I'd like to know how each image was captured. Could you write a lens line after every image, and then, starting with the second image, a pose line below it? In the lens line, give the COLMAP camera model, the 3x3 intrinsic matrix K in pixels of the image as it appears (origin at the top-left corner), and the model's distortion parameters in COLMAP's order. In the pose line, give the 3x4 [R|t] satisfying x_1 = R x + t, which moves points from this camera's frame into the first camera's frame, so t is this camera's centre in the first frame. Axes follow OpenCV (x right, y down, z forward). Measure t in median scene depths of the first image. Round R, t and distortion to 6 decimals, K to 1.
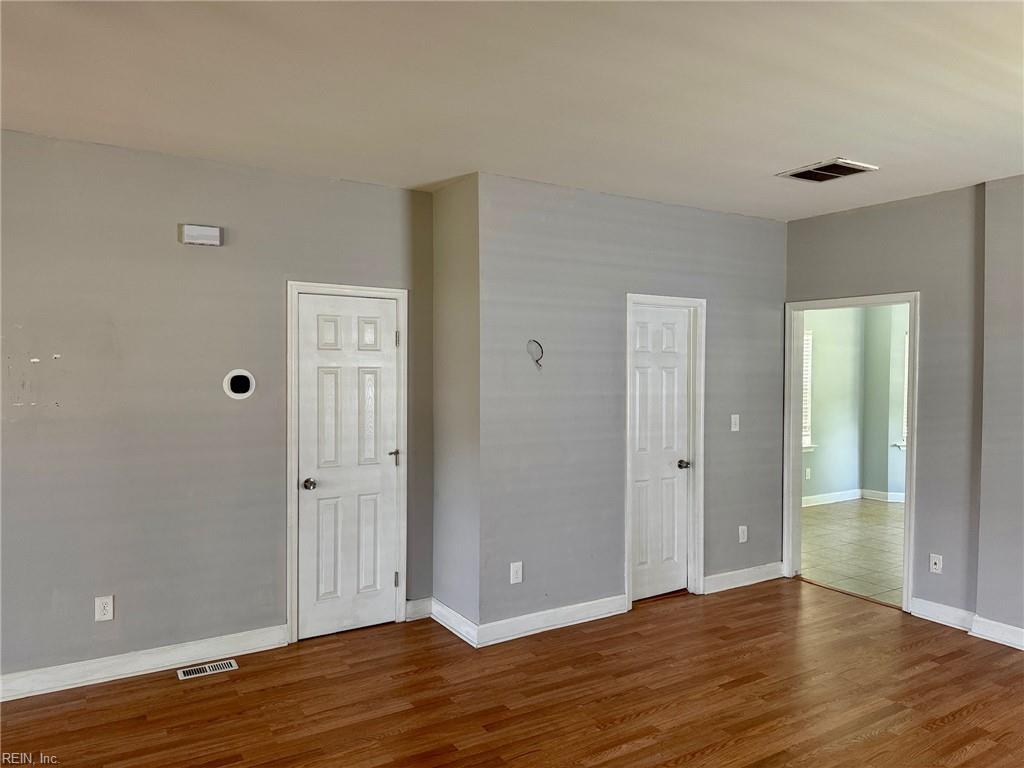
lens RADIAL K [[735.4, 0, 513.1], [0, 735.4, 379.4], [0, 0, 1]] dist [0.046035, -0.076474]
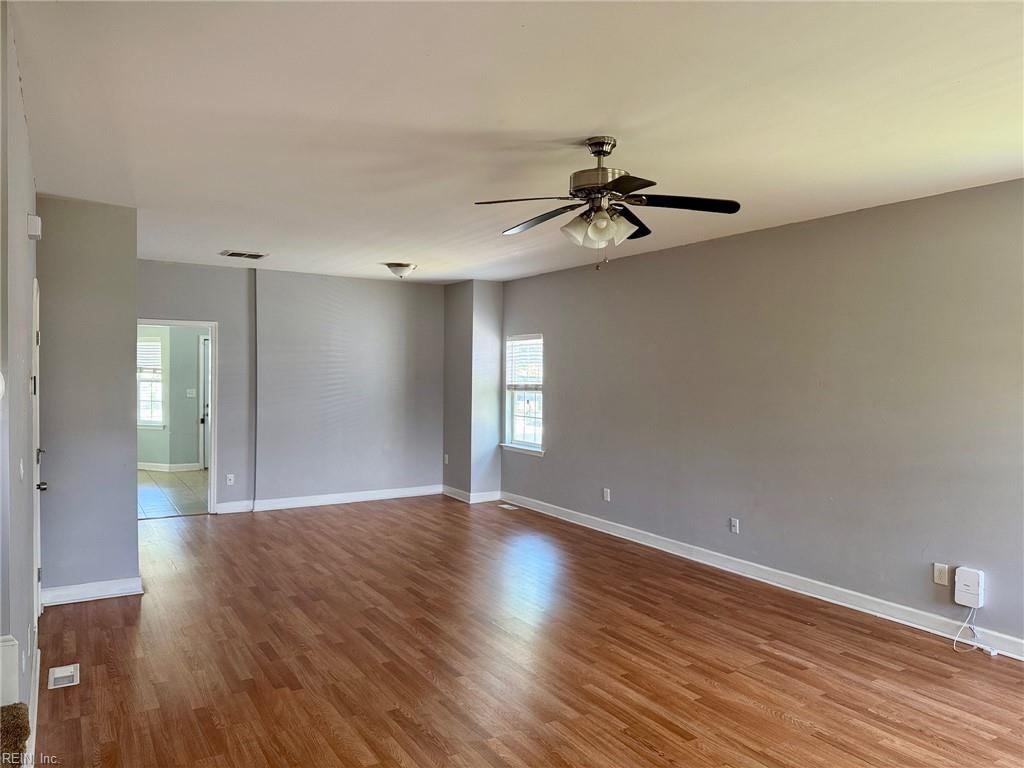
lens RADIAL K [[726.6, 0, 511.4], [0, 726.6, 381.9], [0, 0, 1]] dist [0.047947, -0.052945]
pose [[0.000151, -0.020014, 0.999800, -1.180531], [0.007626, 0.999771, 0.020012, -0.011369], [-0.999971, 0.007621, 0.000304, 0.344663]]
